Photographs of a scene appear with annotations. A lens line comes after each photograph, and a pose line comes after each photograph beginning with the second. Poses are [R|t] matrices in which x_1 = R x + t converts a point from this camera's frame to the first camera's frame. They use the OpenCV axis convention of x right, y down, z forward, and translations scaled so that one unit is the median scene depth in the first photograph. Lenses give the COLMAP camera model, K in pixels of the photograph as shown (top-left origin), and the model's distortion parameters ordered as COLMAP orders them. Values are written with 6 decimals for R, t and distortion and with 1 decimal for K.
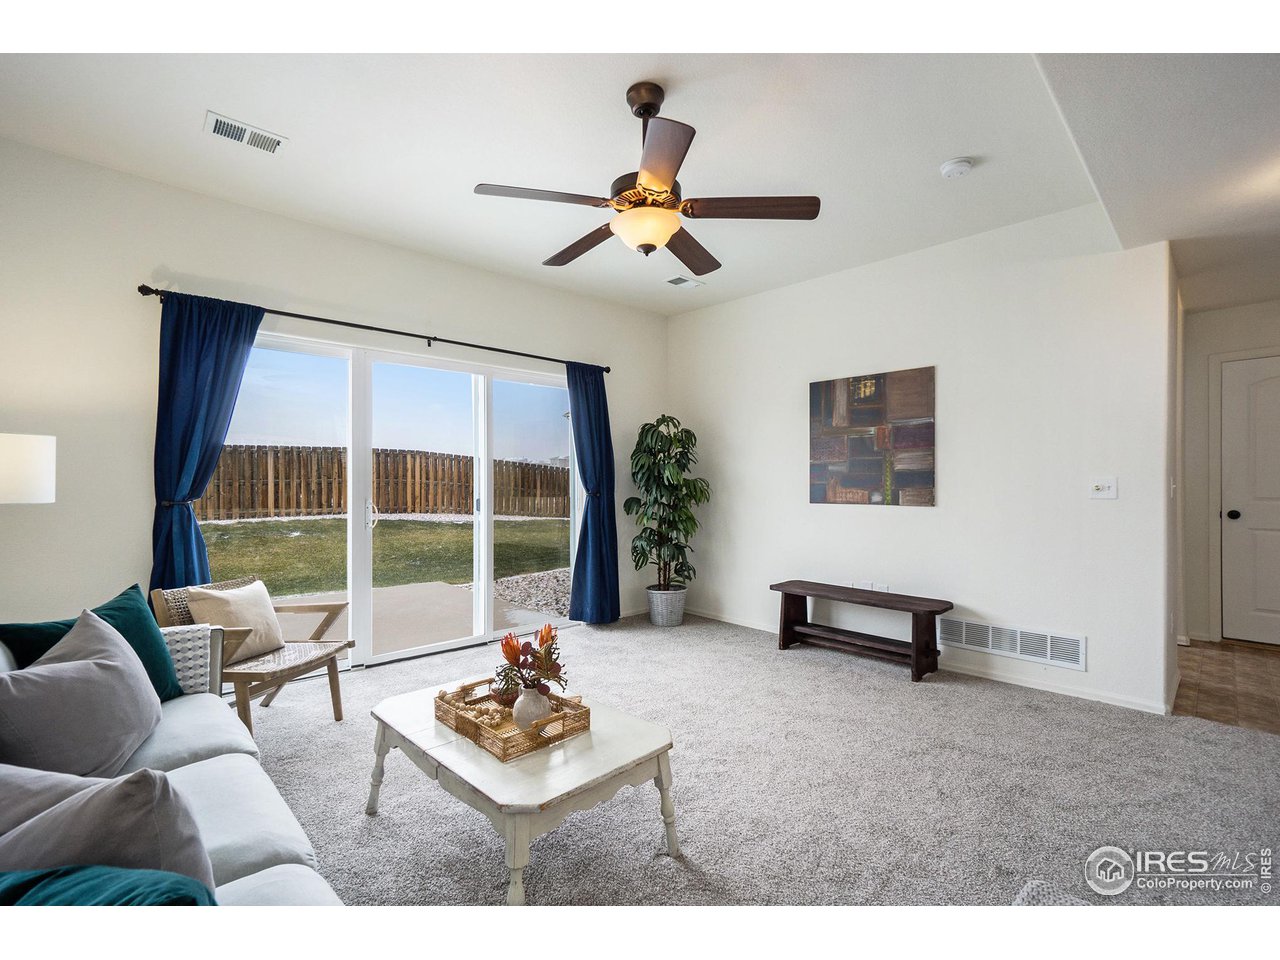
lens RADIAL K [[568.8, 0, 655.6], [0, 568.8, 486.8], [0, 0, 1]] dist [-0.020470, 0.000955]
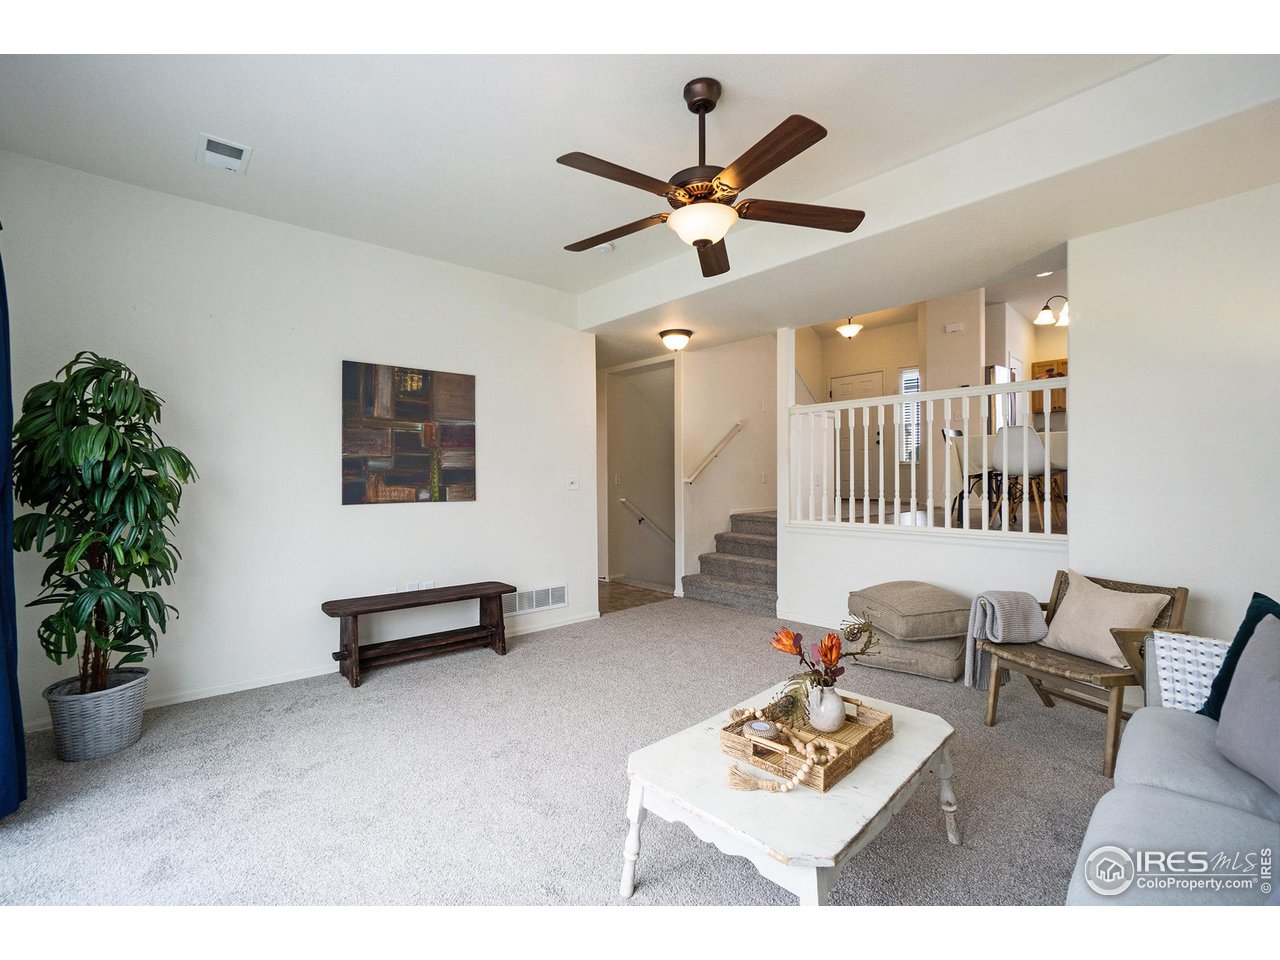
lens RADIAL K [[568.8, 0, 628.5], [0, 568.8, 474.9], [0, 0, 1]] dist [-0.020470, 0.000955]
pose [[0.071282, 0.004259, 0.997447, -0.576768], [0.007473, 0.999961, -0.004804, -0.008448], [-0.997428, 0.007796, 0.071247, 0.578691]]
